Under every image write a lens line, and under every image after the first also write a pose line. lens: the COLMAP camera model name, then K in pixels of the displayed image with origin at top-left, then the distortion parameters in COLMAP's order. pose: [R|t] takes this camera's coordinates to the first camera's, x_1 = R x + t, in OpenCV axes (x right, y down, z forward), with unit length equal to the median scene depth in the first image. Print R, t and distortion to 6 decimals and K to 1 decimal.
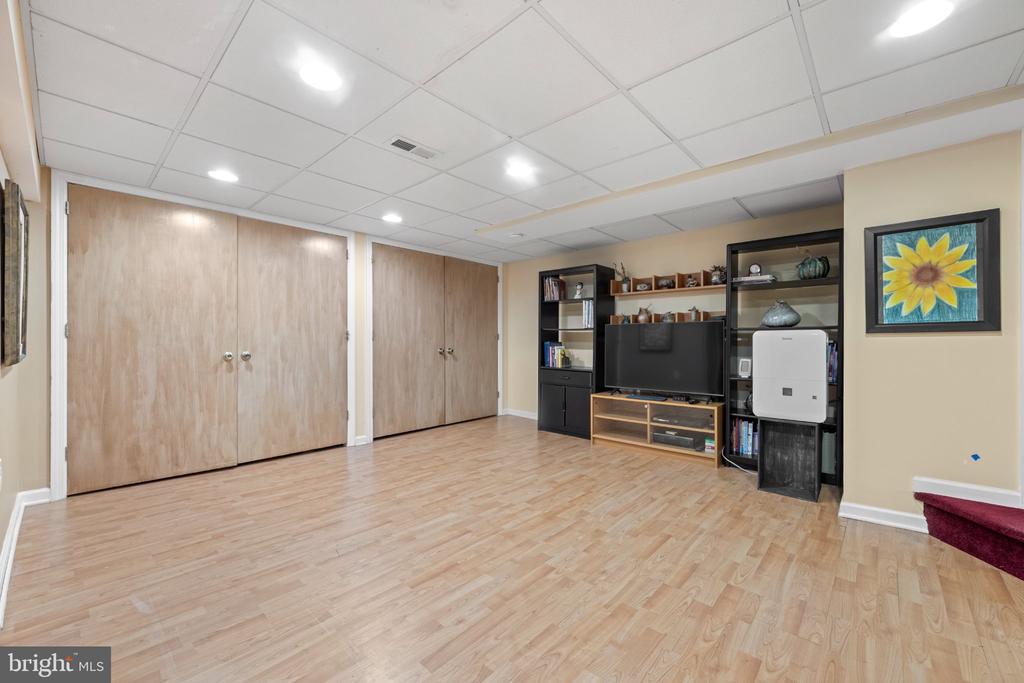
lens RADIAL K [[408.3, 0, 510.4], [0, 408.3, 343.1], [0, 0, 1]] dist [0.001854, 0.000104]
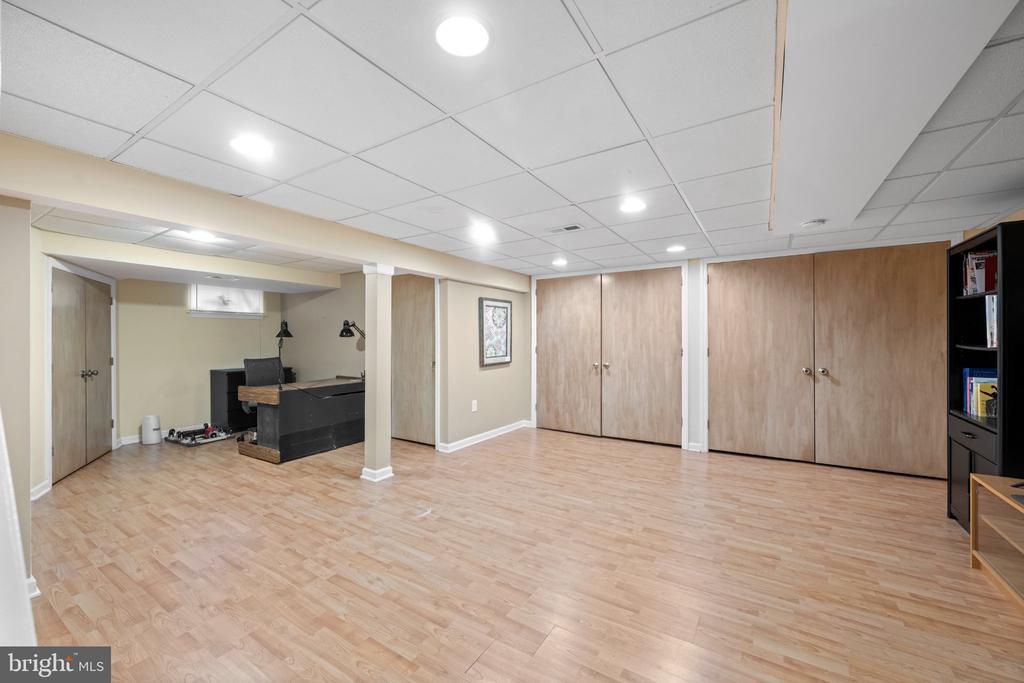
lens RADIAL K [[408.3, 0, 508.8], [0, 408.3, 340.2], [0, 0, 1]] dist [0.001854, 0.000104]
pose [[0.166546, -0.003129, -0.986029, 0.743326], [0.000967, 0.999995, -0.003010, -0.055707], [0.986033, -0.000452, 0.166548, 0.375692]]
